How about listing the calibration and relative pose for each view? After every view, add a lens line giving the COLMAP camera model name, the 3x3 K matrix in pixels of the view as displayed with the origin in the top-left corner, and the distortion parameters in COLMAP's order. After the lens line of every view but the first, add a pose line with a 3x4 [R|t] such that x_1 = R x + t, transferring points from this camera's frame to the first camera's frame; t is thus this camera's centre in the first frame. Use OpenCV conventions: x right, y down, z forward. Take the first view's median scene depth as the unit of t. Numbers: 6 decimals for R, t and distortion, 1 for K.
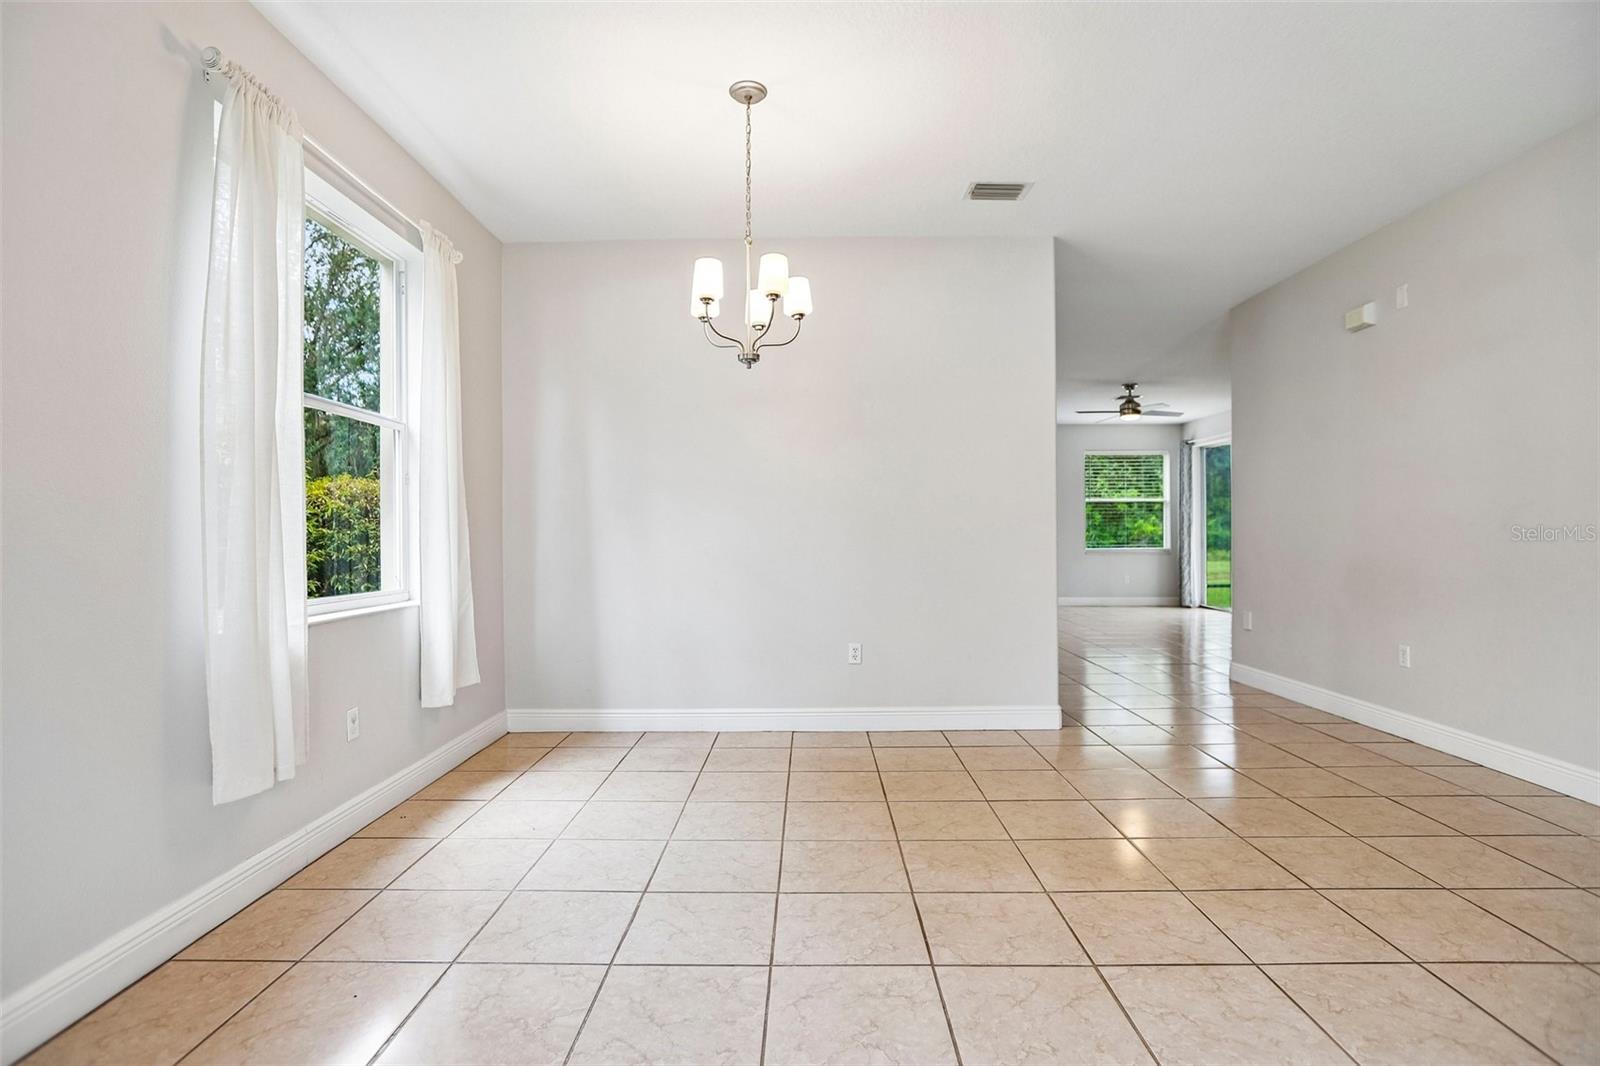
lens RADIAL K [[781.3, 0, 800.0], [0, 781.3, 533.0], [0, 0, 1]] dist [0.000828, 0.000357]
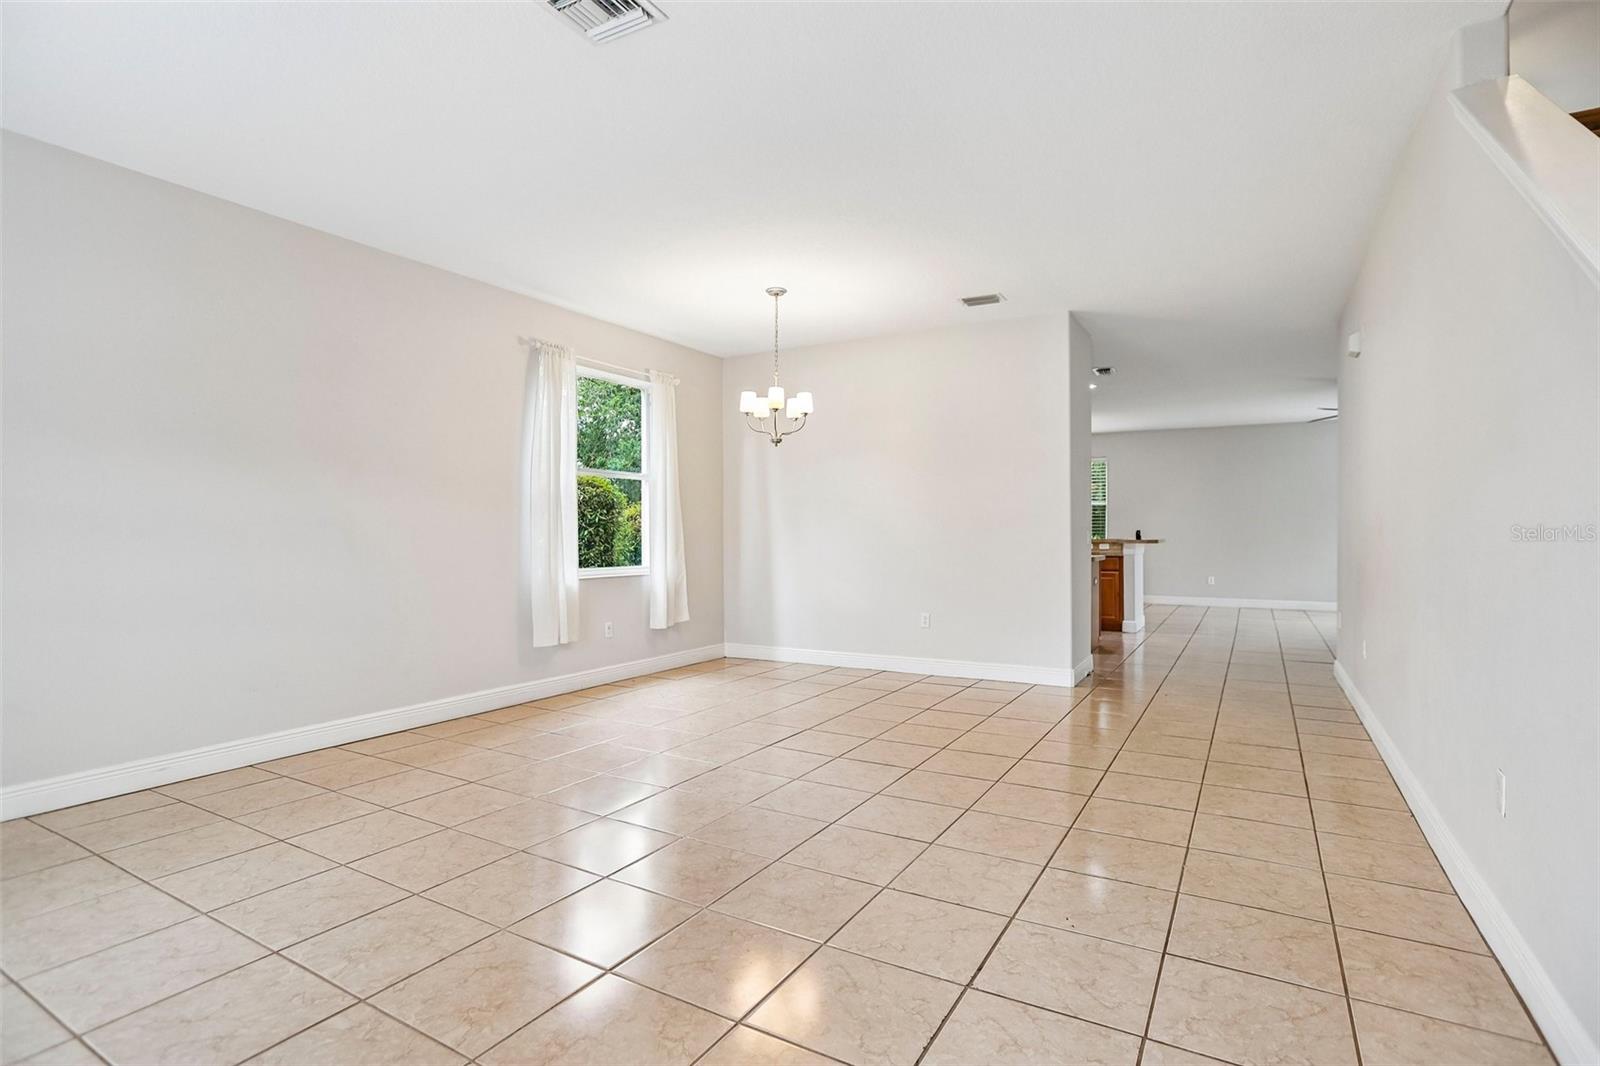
lens RADIAL K [[781.3, 0, 800.0], [0, 781.3, 533.0], [0, 0, 1]] dist [0.000828, 0.000357]
pose [[0.880554, 0.006455, -0.473902, 0.768712], [-0.001639, 0.999943, 0.010575, -0.028389], [0.473943, -0.008535, 0.880514, -0.515203]]
